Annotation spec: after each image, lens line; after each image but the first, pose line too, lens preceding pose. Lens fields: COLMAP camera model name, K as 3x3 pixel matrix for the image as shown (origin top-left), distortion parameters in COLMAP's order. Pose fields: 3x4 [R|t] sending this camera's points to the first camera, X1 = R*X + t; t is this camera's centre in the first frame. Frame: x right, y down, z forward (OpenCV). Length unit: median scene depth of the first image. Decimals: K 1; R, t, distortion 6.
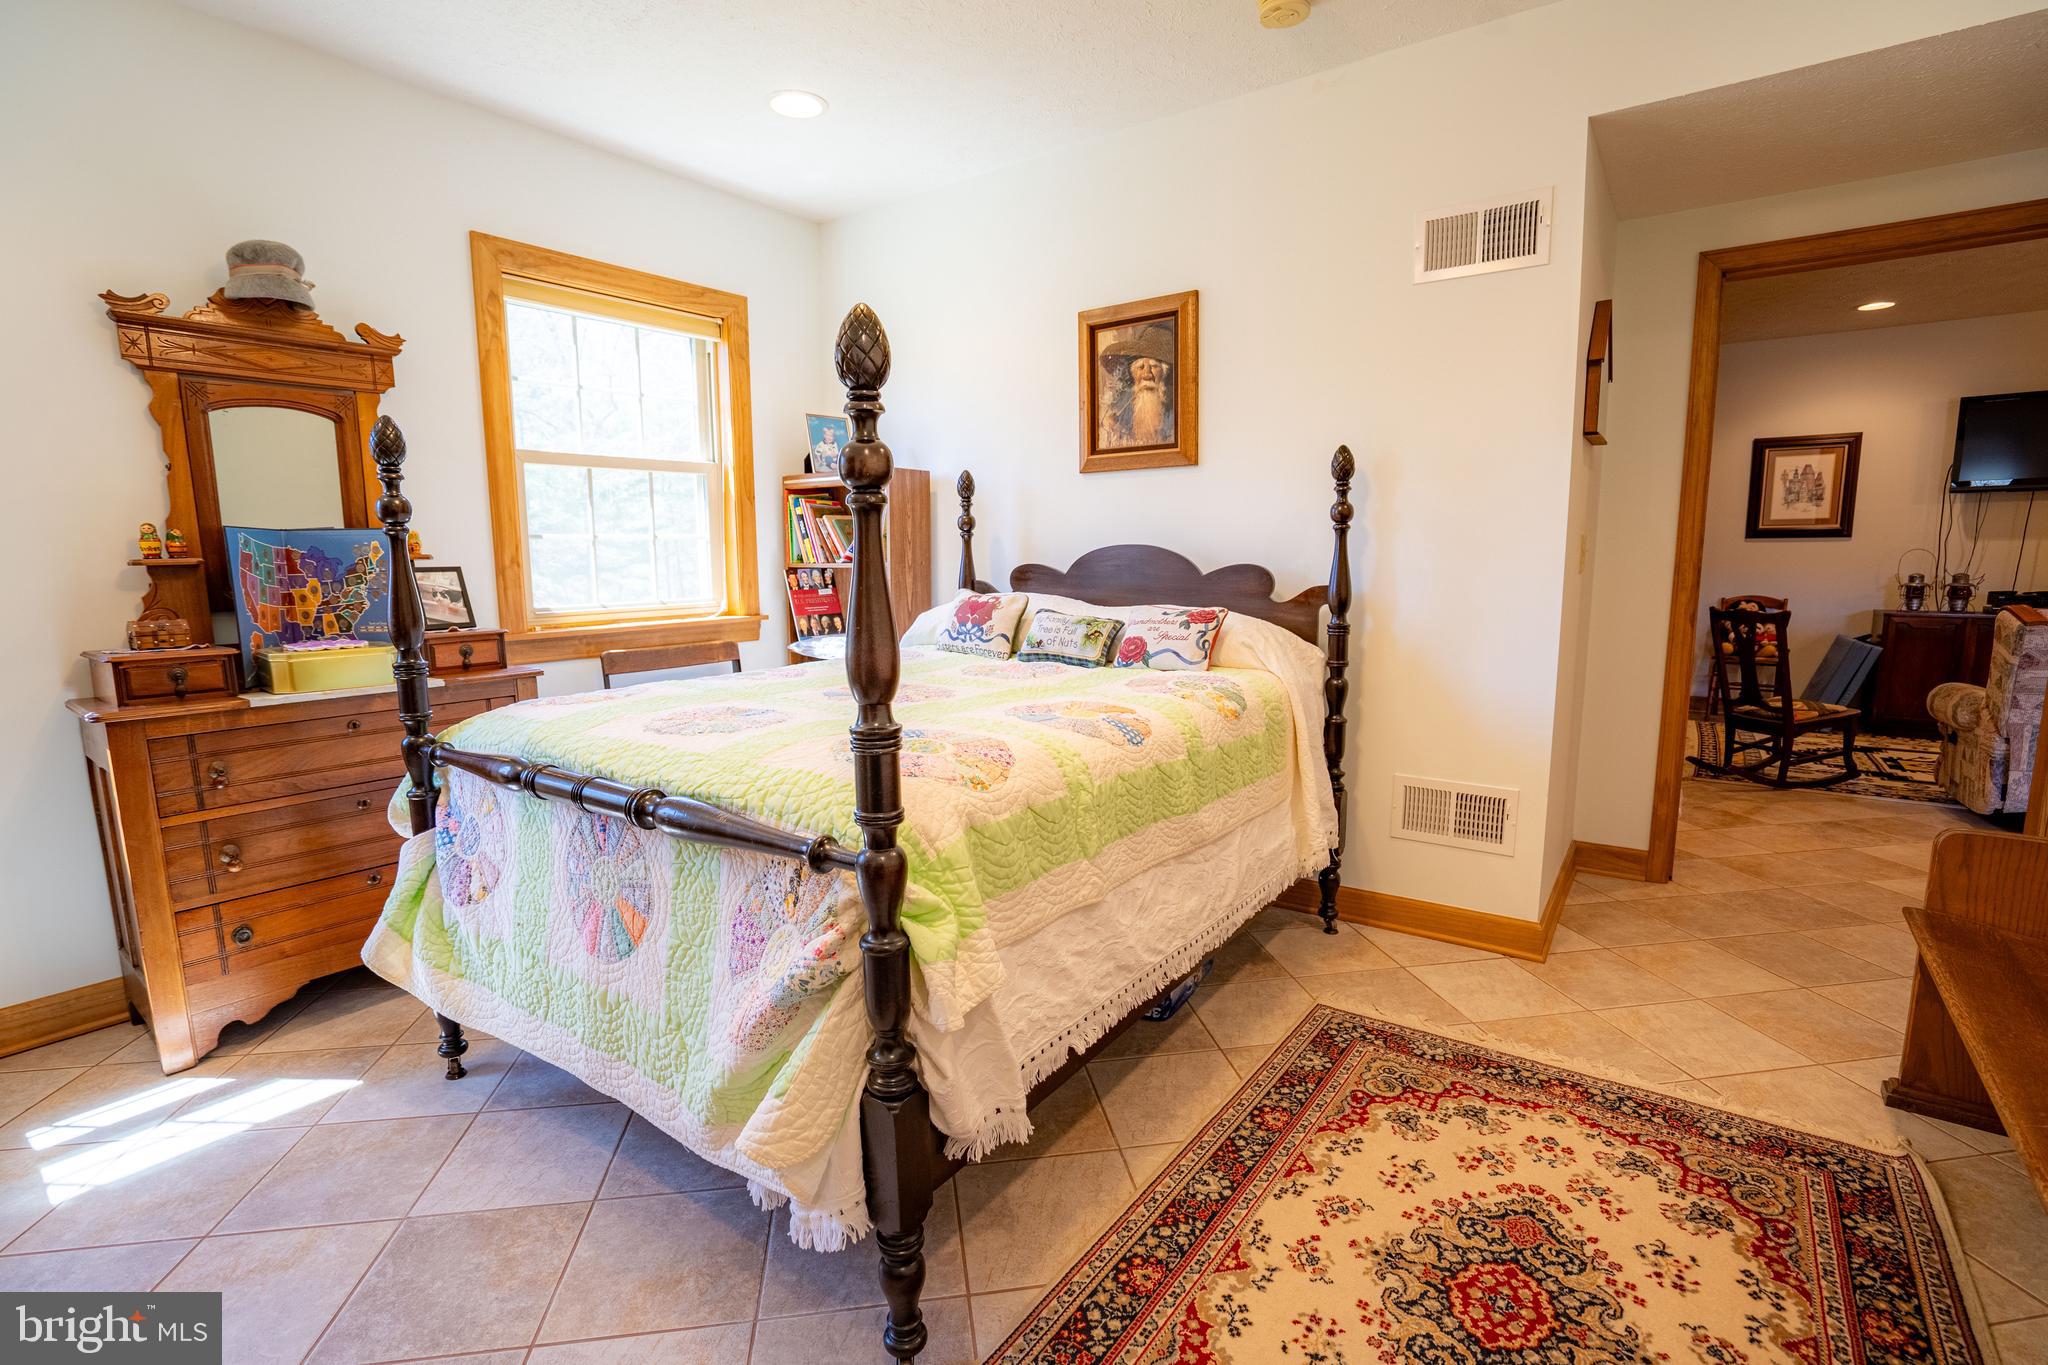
lens RADIAL K [[939.2, 0, 1016.7], [0, 939.2, 685.5], [0, 0, 1]] dist [-0.038648, 0.009757]
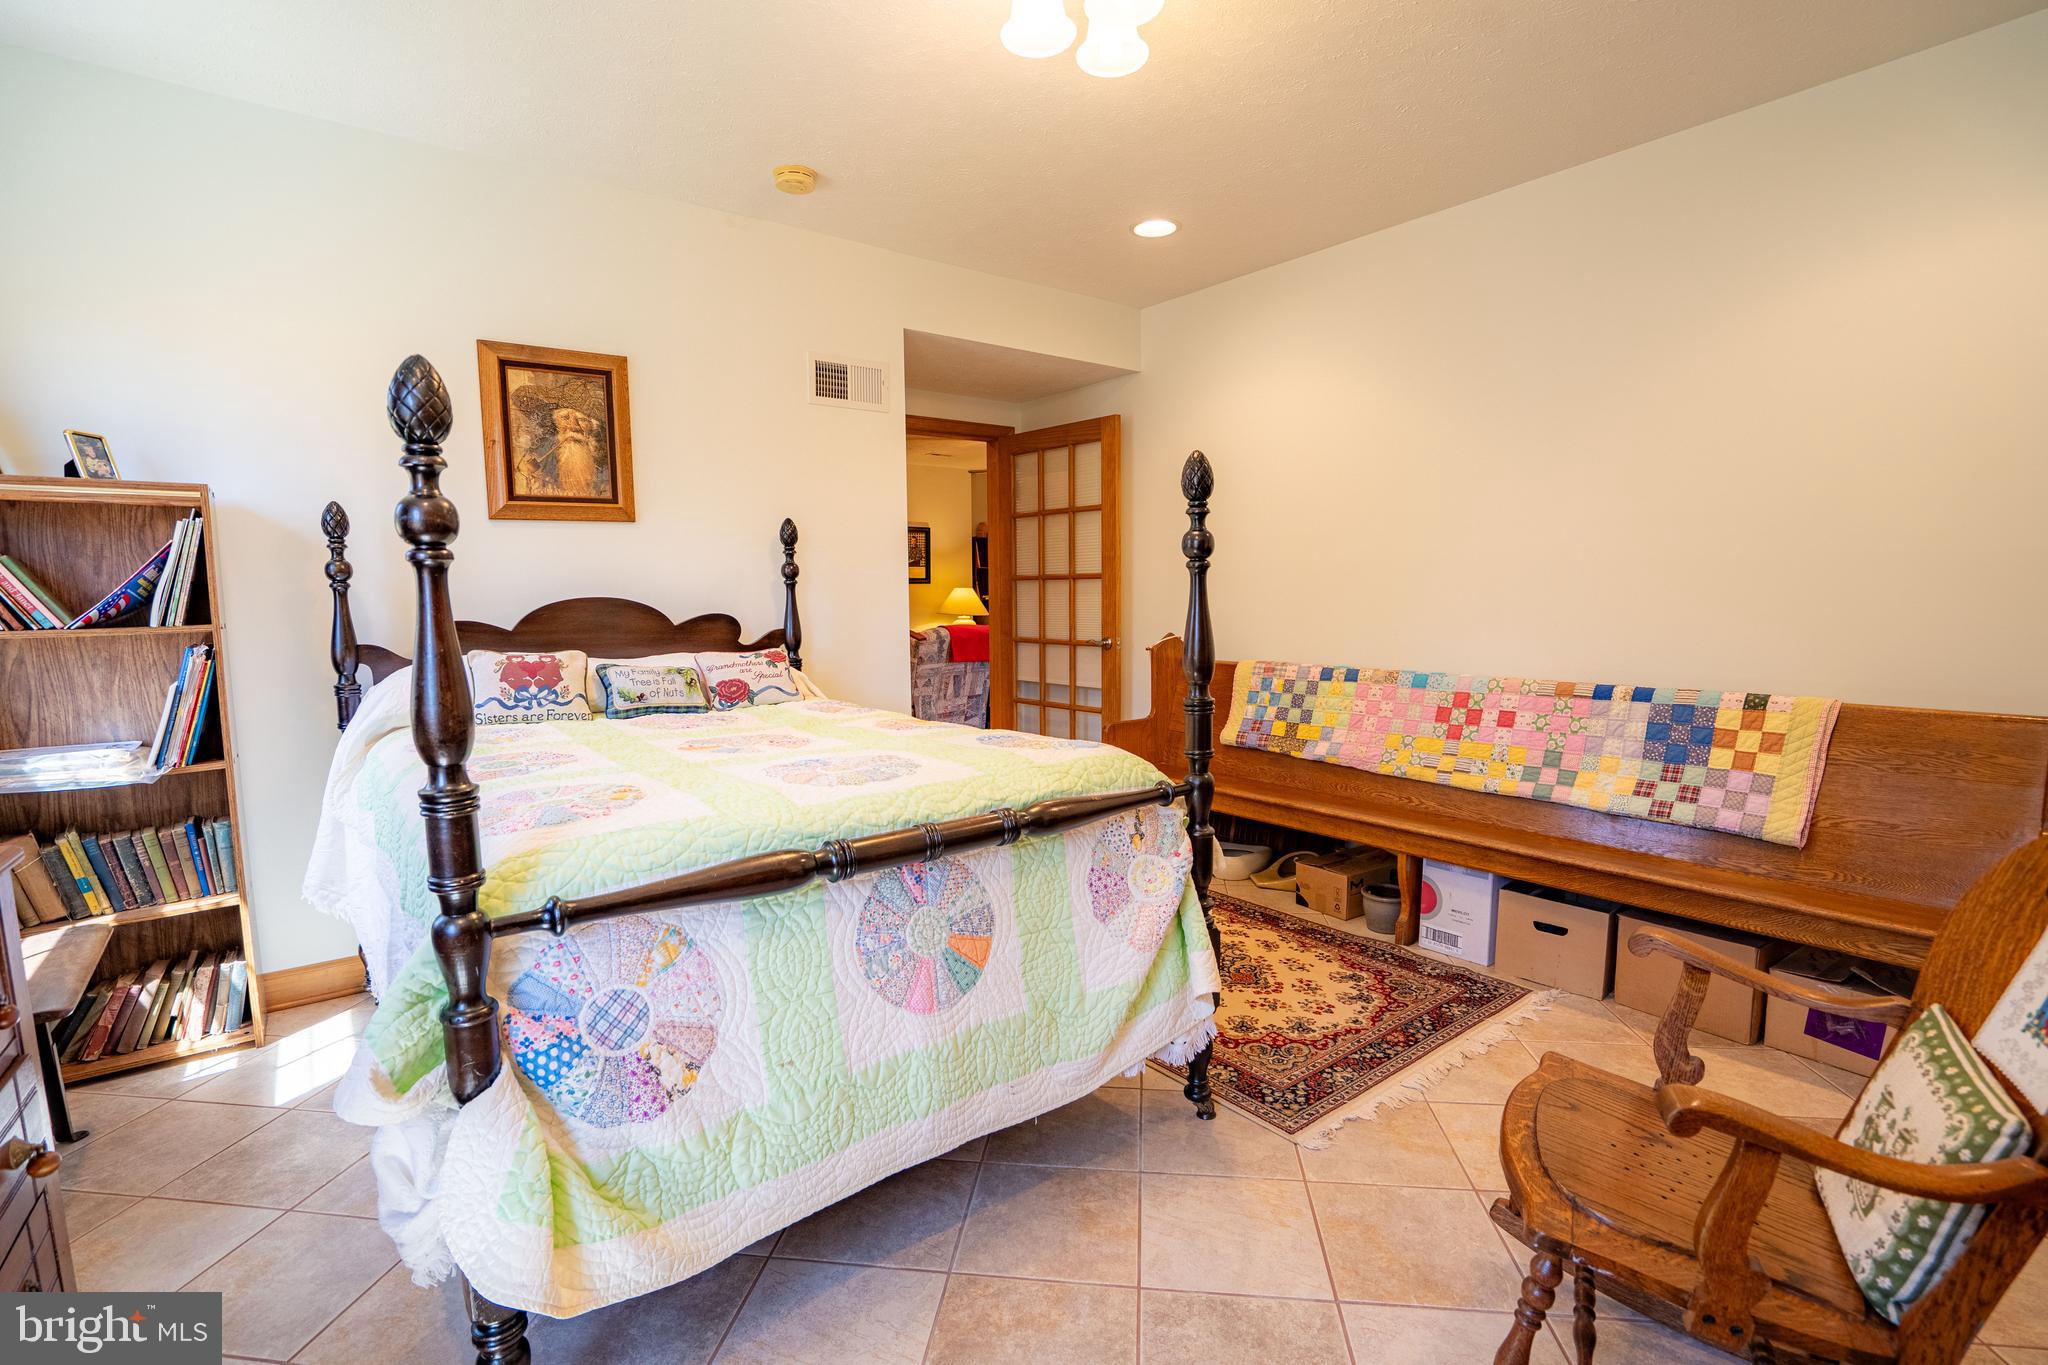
lens RADIAL K [[939.2, 0, 1011.8], [0, 939.2, 687.5], [0, 0, 1]] dist [-0.038648, 0.009757]
pose [[0.287681, -0.089165, 0.953567, -0.723690], [0.147815, 0.987860, 0.047777, -0.040758], [-0.946251, 0.127206, 0.297368, 0.323125]]
